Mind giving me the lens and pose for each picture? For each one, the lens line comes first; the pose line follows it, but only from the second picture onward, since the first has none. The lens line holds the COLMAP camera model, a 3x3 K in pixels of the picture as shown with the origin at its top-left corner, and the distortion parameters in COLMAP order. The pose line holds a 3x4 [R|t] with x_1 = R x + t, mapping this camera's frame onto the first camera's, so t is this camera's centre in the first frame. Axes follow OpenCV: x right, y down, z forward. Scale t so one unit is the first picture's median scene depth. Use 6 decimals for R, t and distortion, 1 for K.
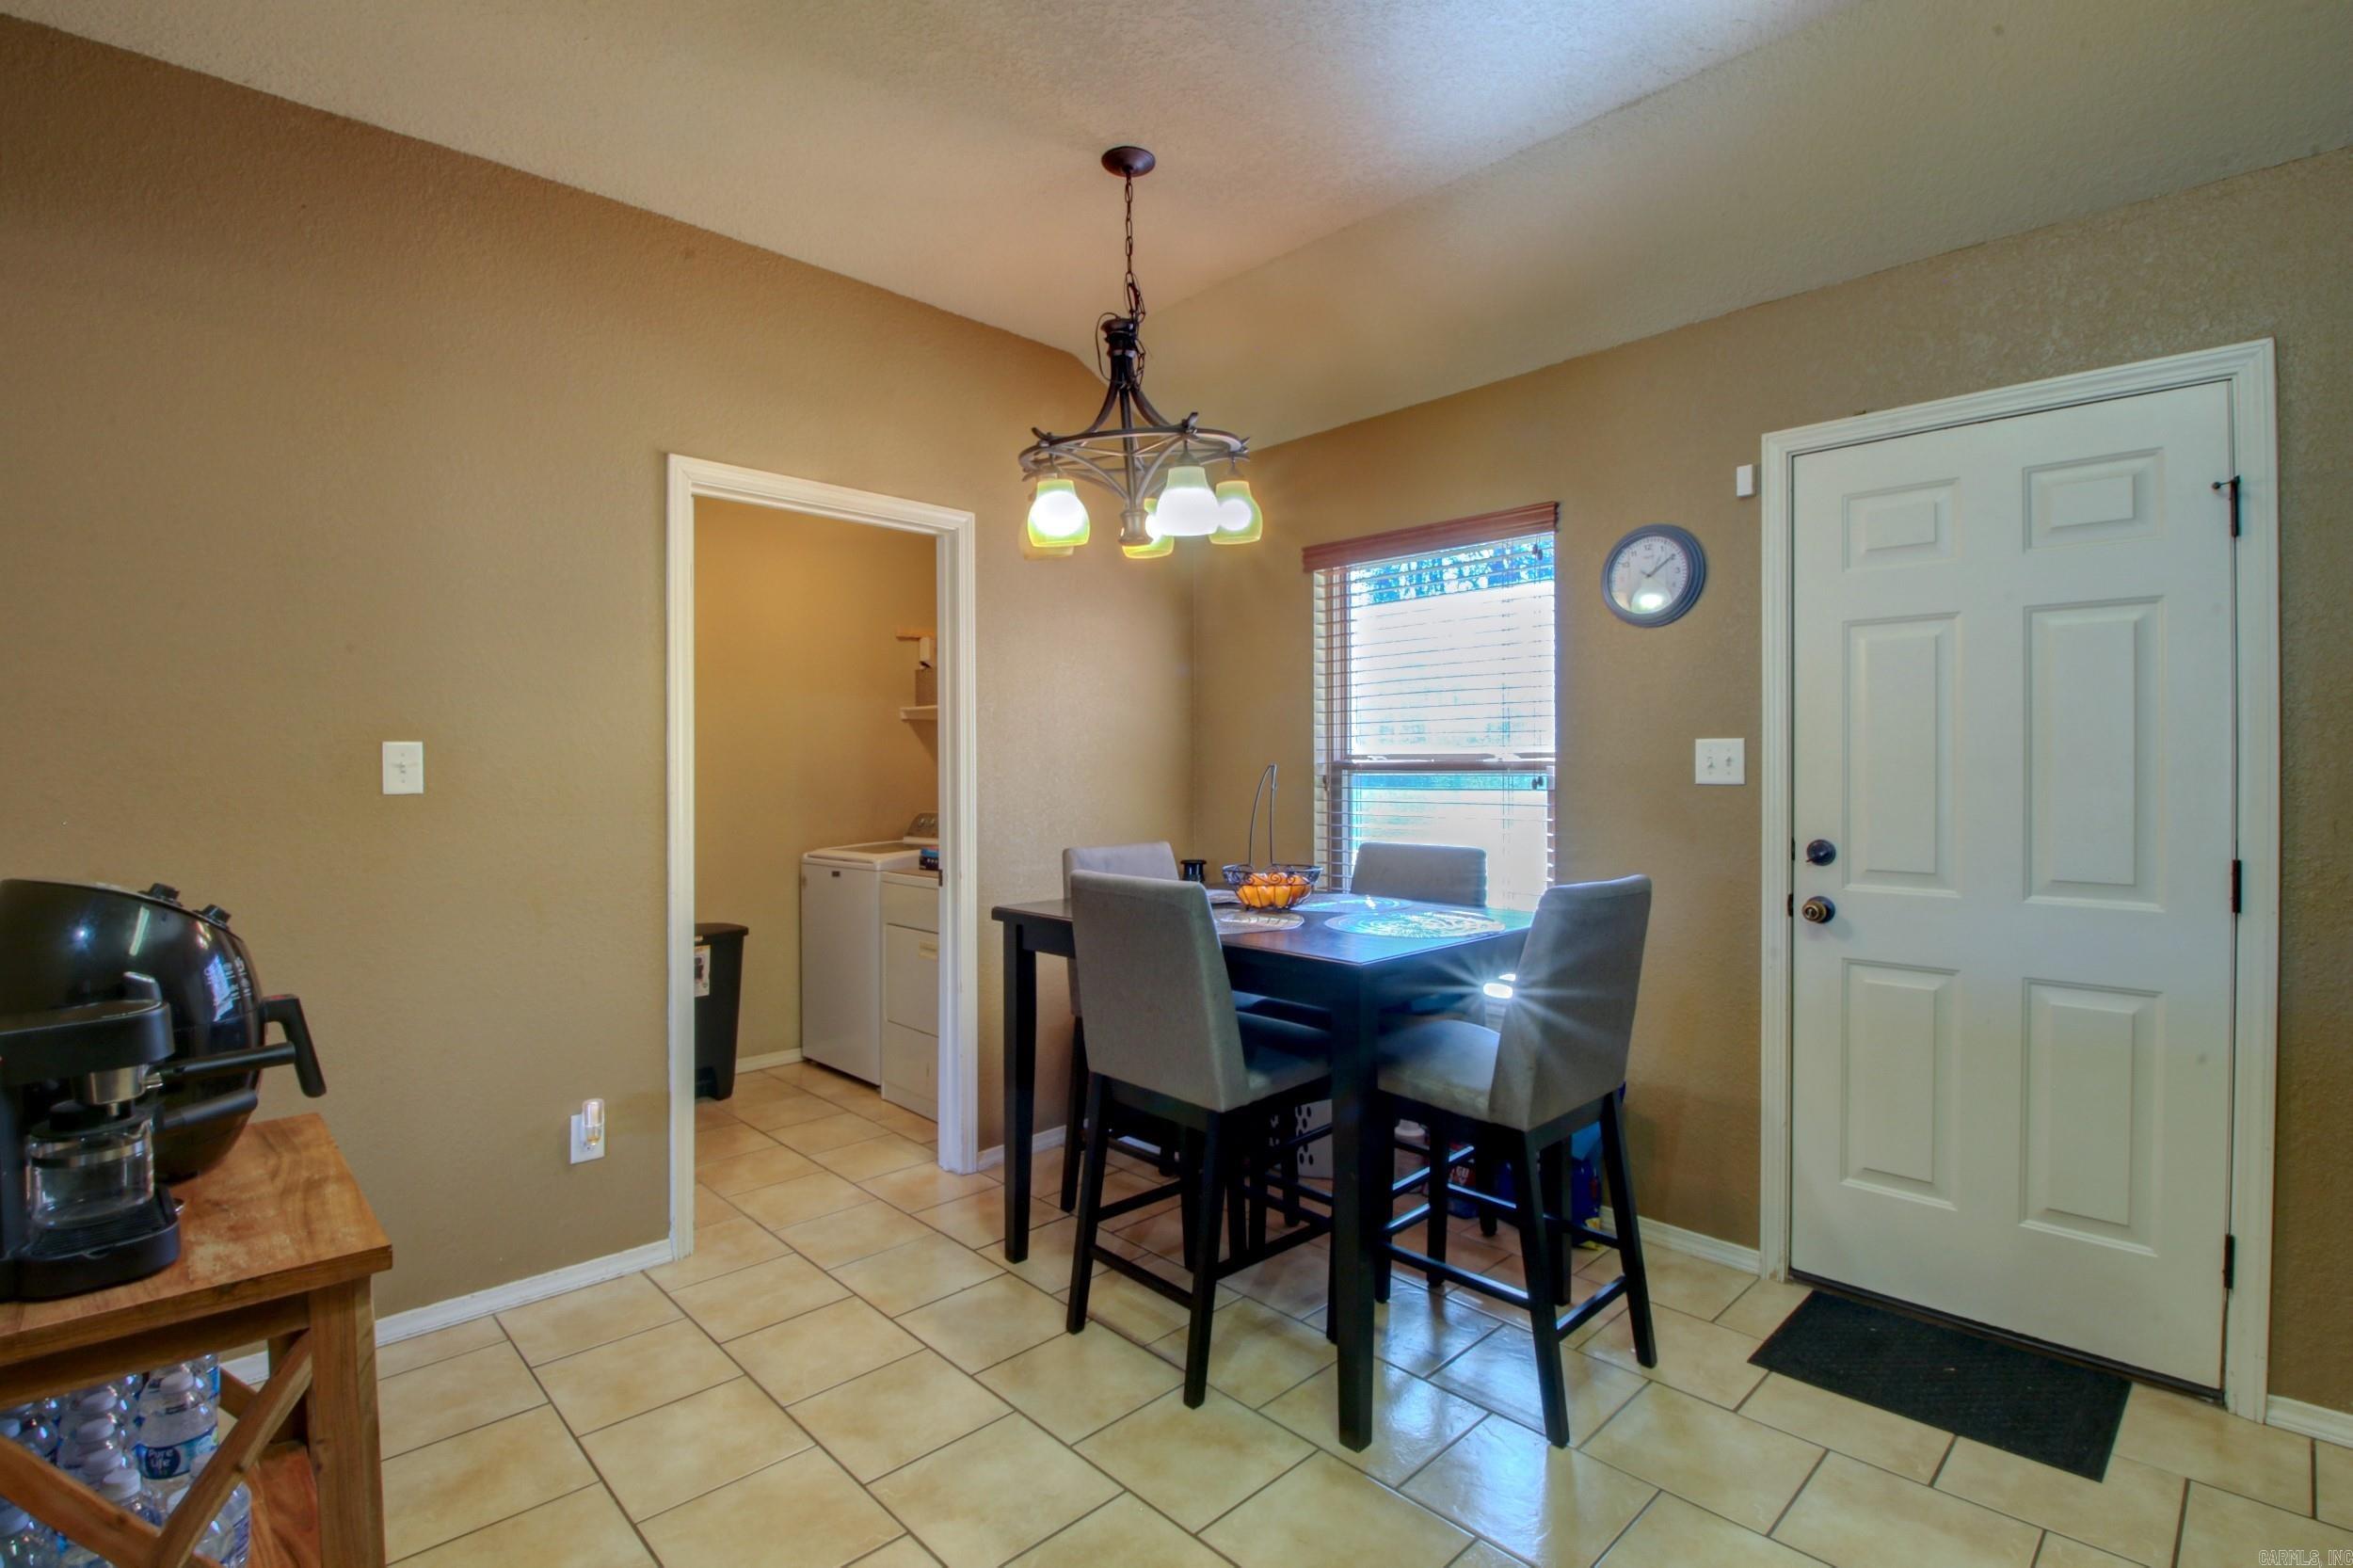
lens RADIAL K [[1093.1, 0, 1186.0], [0, 1093.1, 769.8], [0, 0, 1]] dist [0.004423, -0.015302]
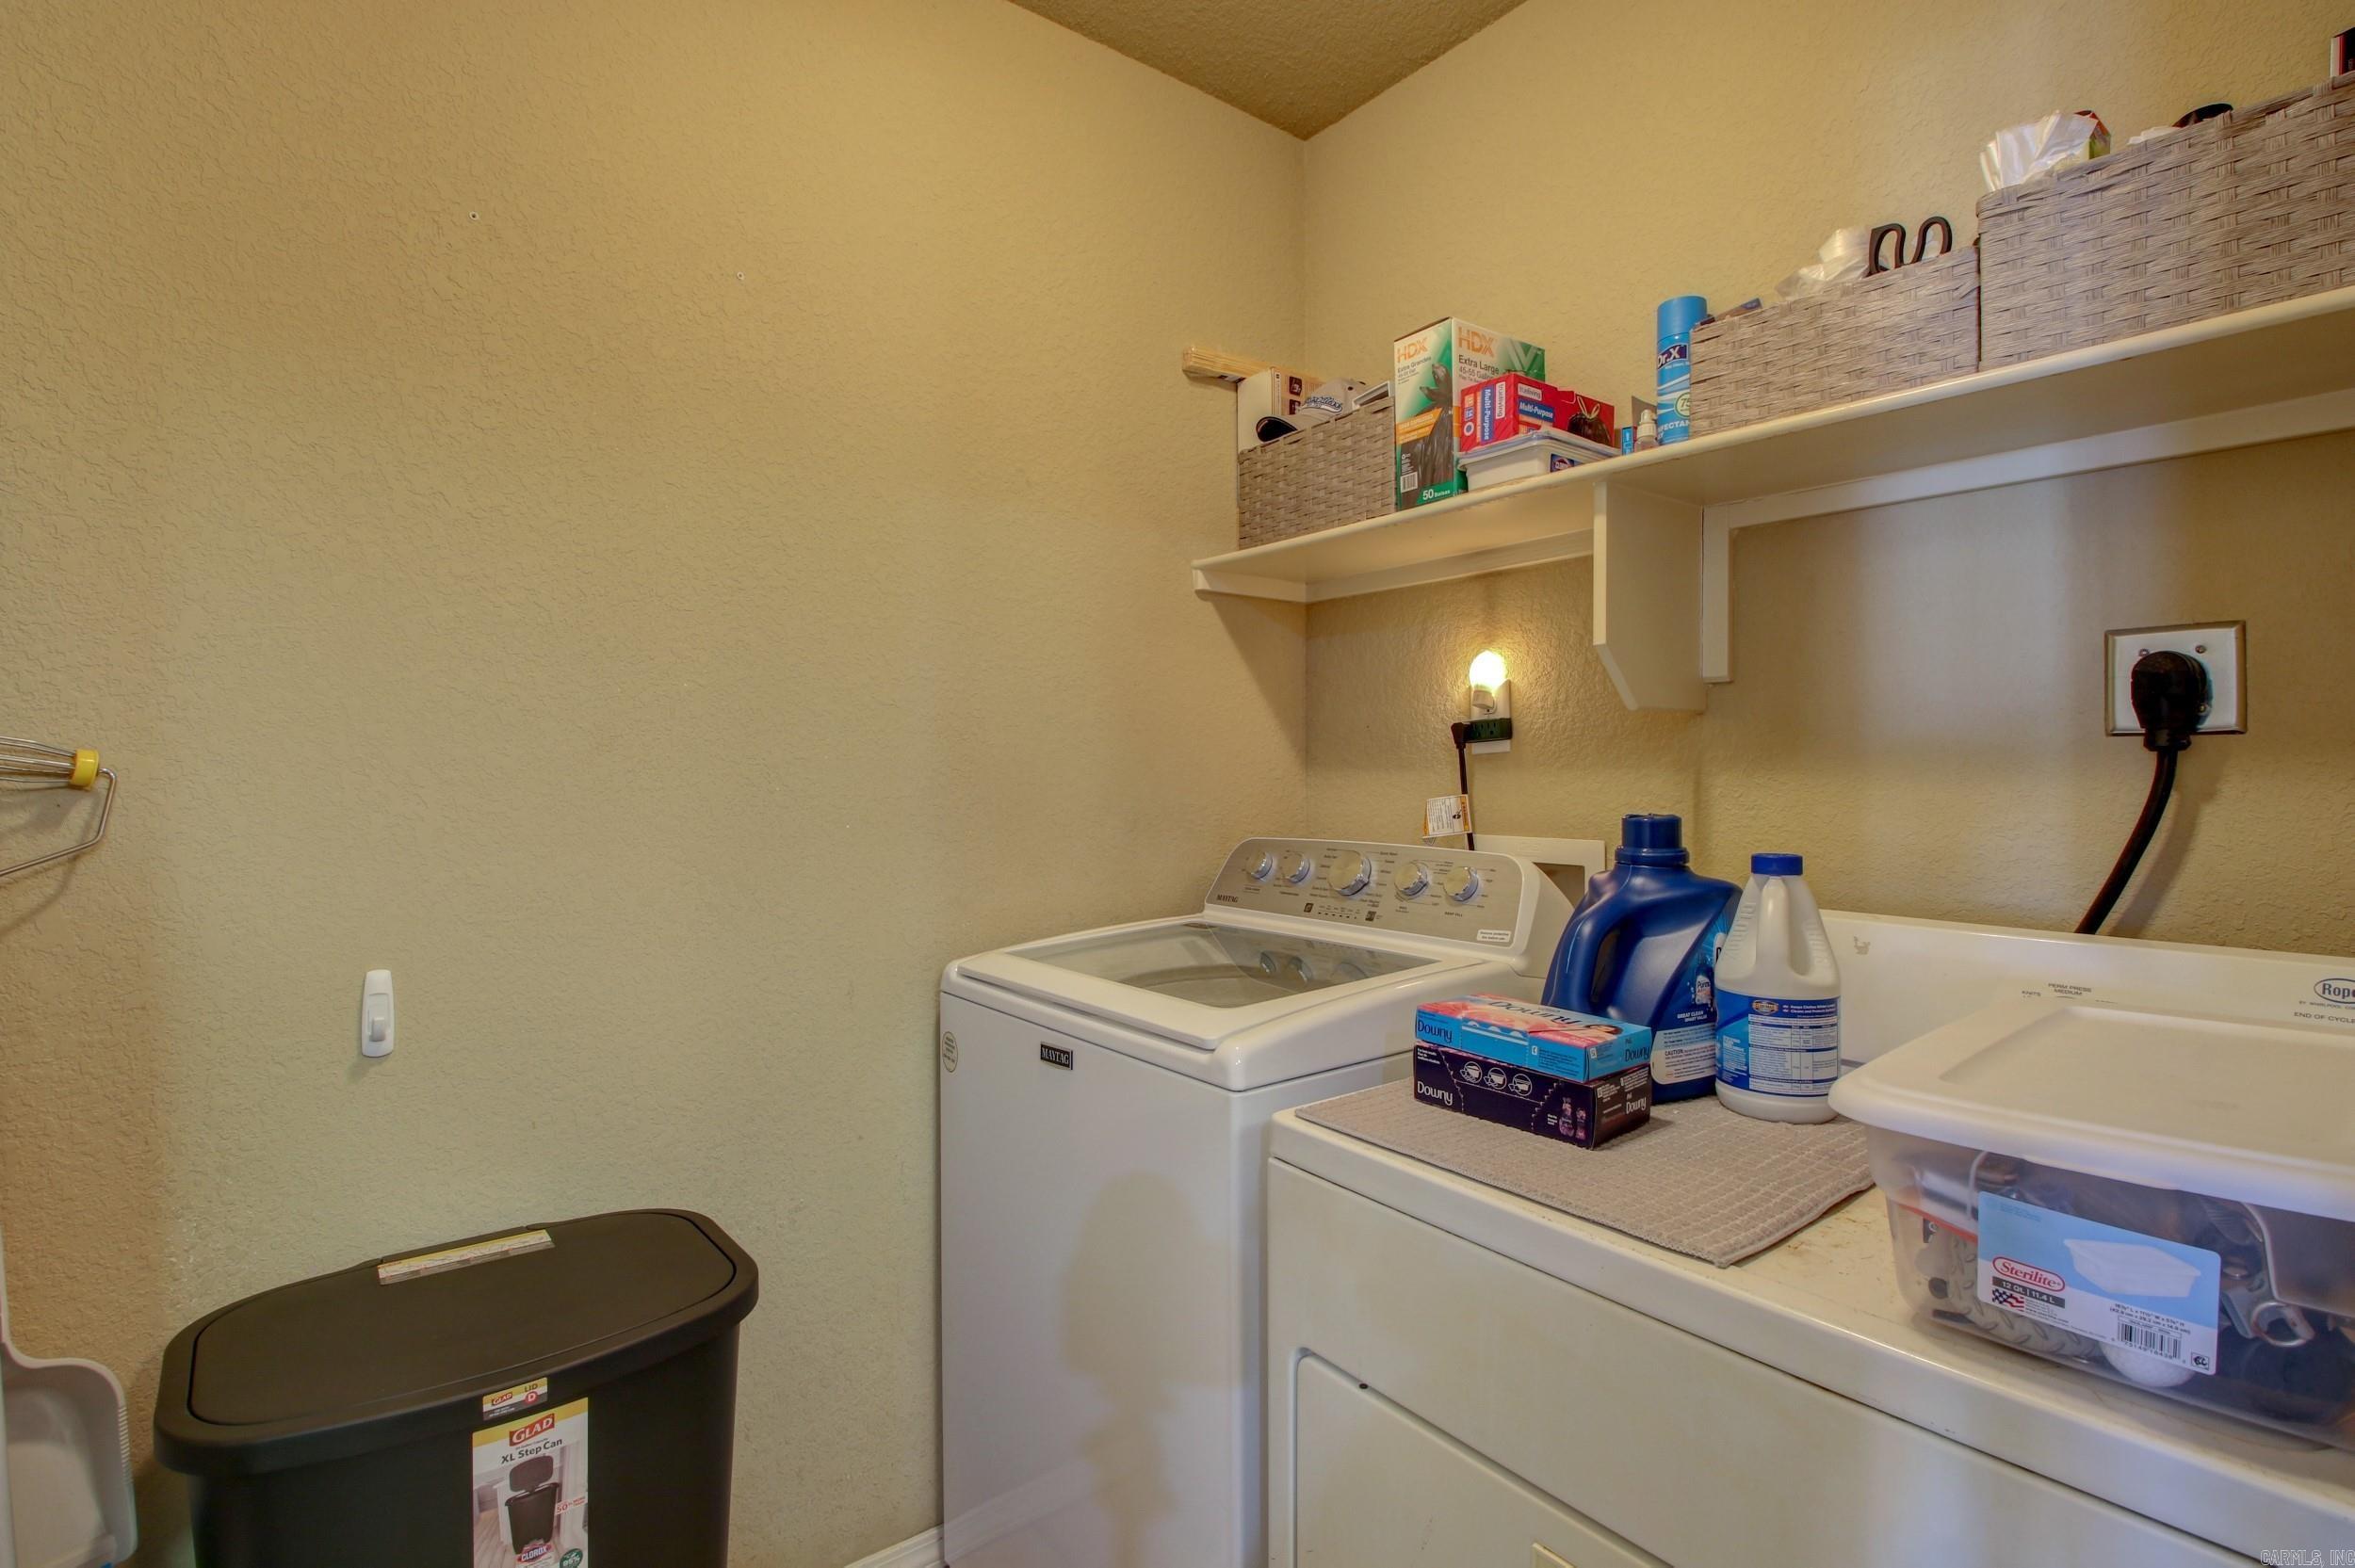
lens RADIAL K [[1093.9, 0, 1178.4], [0, 1093.9, 781.3], [0, 0, 1]] dist [0.004423, -0.015302]
pose [[0.993153, 0.001031, -0.116815, -0.239479], [-0.000236, 0.999977, 0.006816, 0.018257], [0.116819, -0.006741, 0.993130, 0.673294]]
